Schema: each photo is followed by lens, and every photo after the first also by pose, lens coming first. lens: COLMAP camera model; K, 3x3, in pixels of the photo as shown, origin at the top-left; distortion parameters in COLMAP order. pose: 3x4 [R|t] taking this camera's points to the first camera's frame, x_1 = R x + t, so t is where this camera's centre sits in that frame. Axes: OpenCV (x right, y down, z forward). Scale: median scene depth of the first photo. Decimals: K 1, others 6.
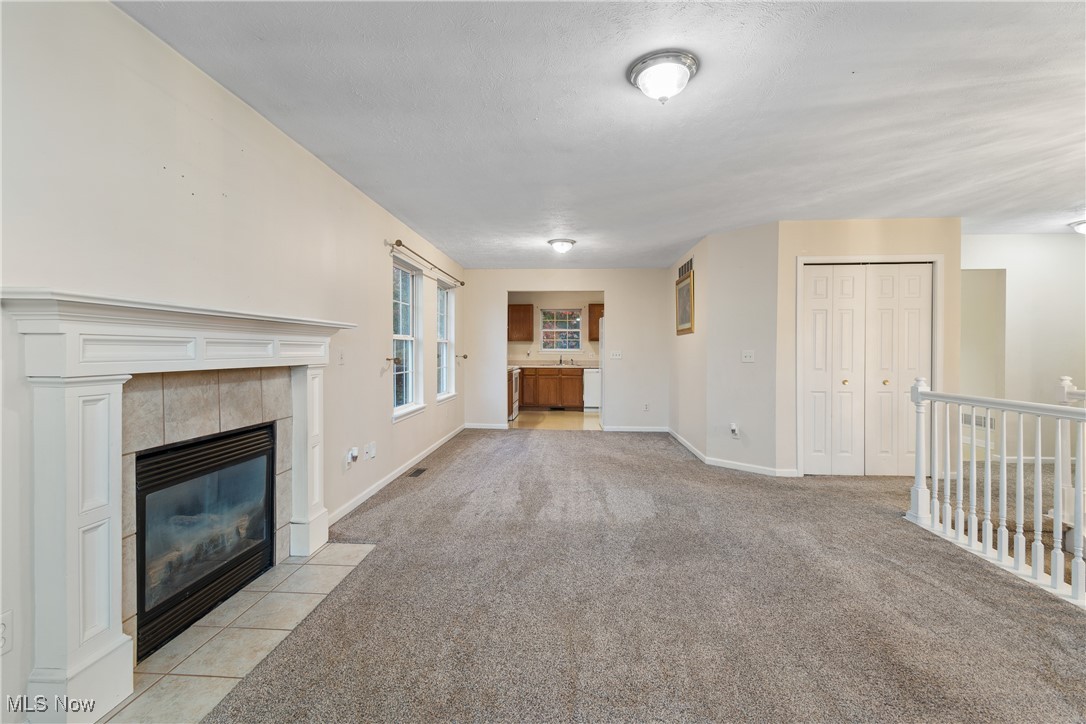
lens RADIAL K [[484.0, 0, 538.9], [0, 484.0, 354.7], [0, 0, 1]] dist [0.004770, -0.002970]
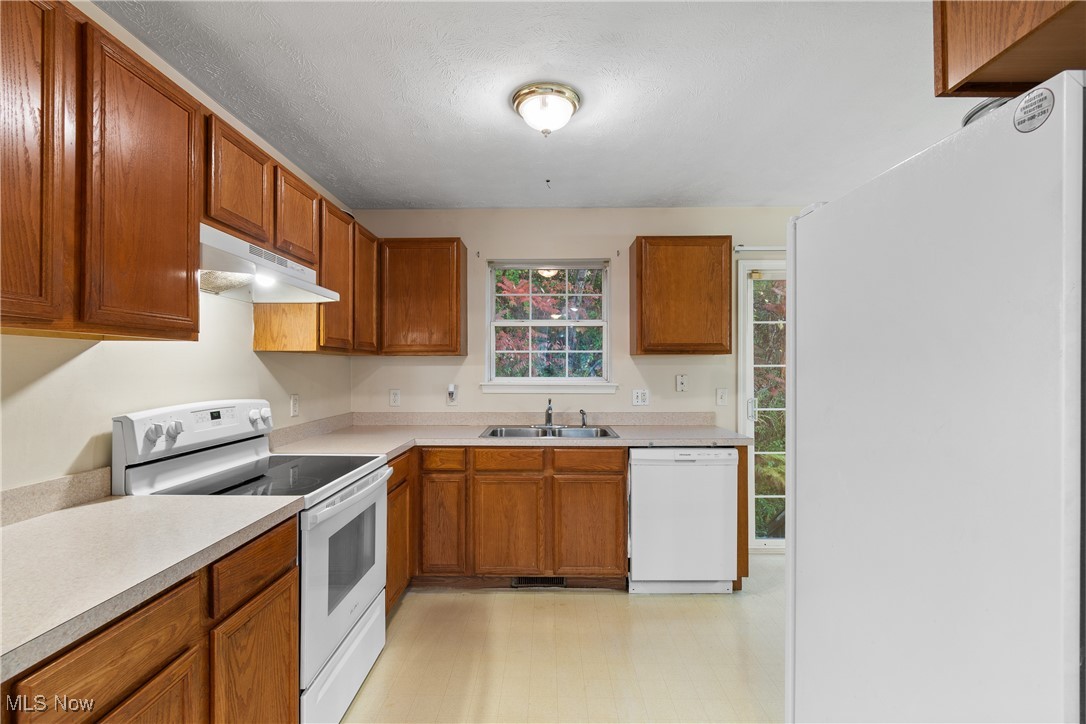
lens RADIAL K [[484.0, 0, 539.1], [0, 484.0, 363.0], [0, 0, 1]] dist [0.004770, -0.002970]
pose [[0.998868, -0.003477, 0.047439, 0.039507], [0.004233, 0.999866, -0.015833, -0.029693], [-0.047378, 0.016016, 0.998749, 1.149368]]
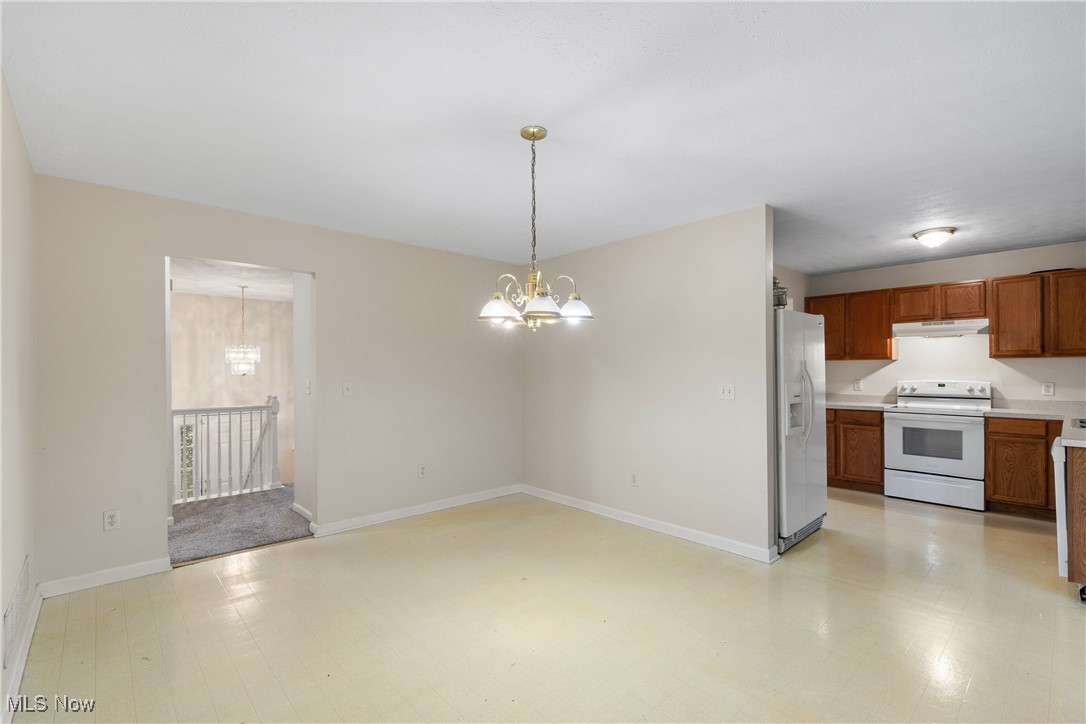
lens RADIAL K [[484.0, 0, 542.9], [0, 484.0, 370.3], [0, 0, 1]] dist [0.004770, -0.002970]
pose [[-0.695582, -0.000539, -0.718446, 0.936088], [-0.003330, 0.999991, 0.002473, -0.026828], [0.718439, 0.004112, -0.695578, 1.573633]]
